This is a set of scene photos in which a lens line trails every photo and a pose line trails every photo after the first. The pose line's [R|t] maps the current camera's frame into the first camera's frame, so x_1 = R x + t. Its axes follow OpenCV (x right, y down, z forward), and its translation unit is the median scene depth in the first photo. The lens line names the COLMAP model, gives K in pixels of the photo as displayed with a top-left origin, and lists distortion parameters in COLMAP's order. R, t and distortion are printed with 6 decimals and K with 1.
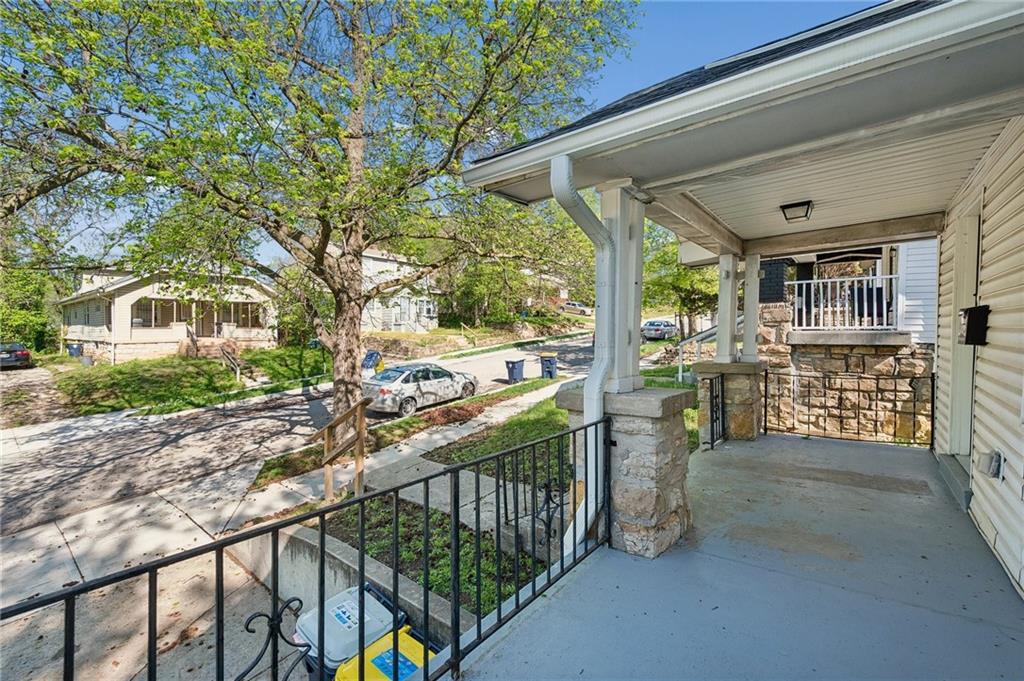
lens RADIAL K [[441.5, 0, 513.7], [0, 441.5, 323.9], [0, 0, 1]] dist [0.000677, 0.000197]
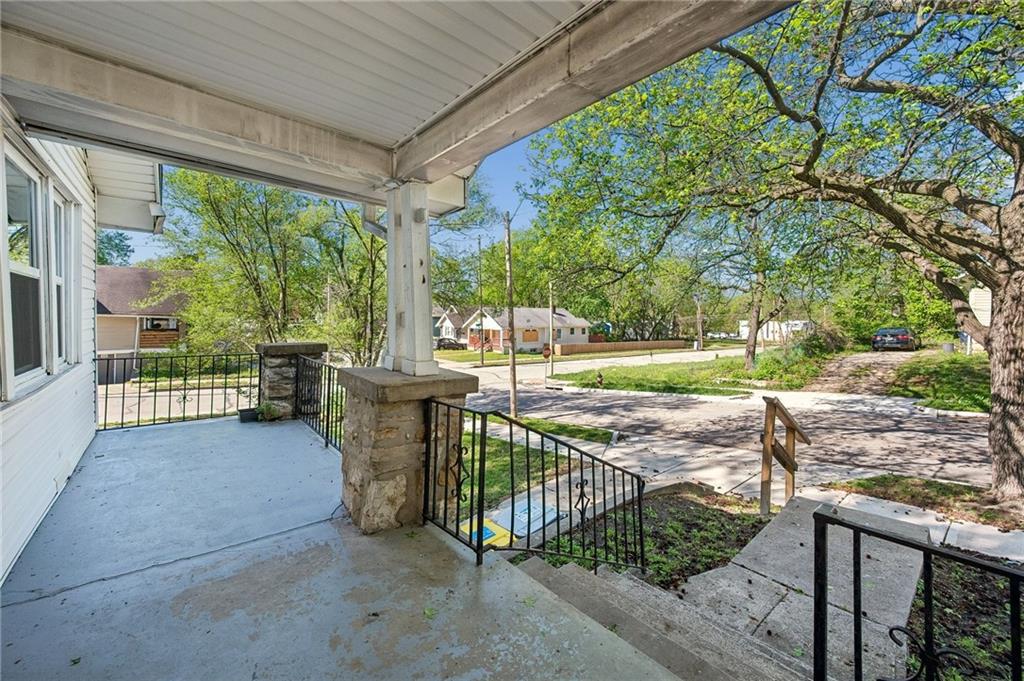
lens RADIAL K [[421.4, 0, 508.8], [0, 421.4, 302.1], [0, 0, 1]] dist [0.002244, 0.000096]
pose [[-0.221779, -0.029006, -0.974665, 0.427318], [0.004667, 0.999514, -0.030807, 0.009228], [0.975086, -0.011381, -0.221536, 0.535929]]
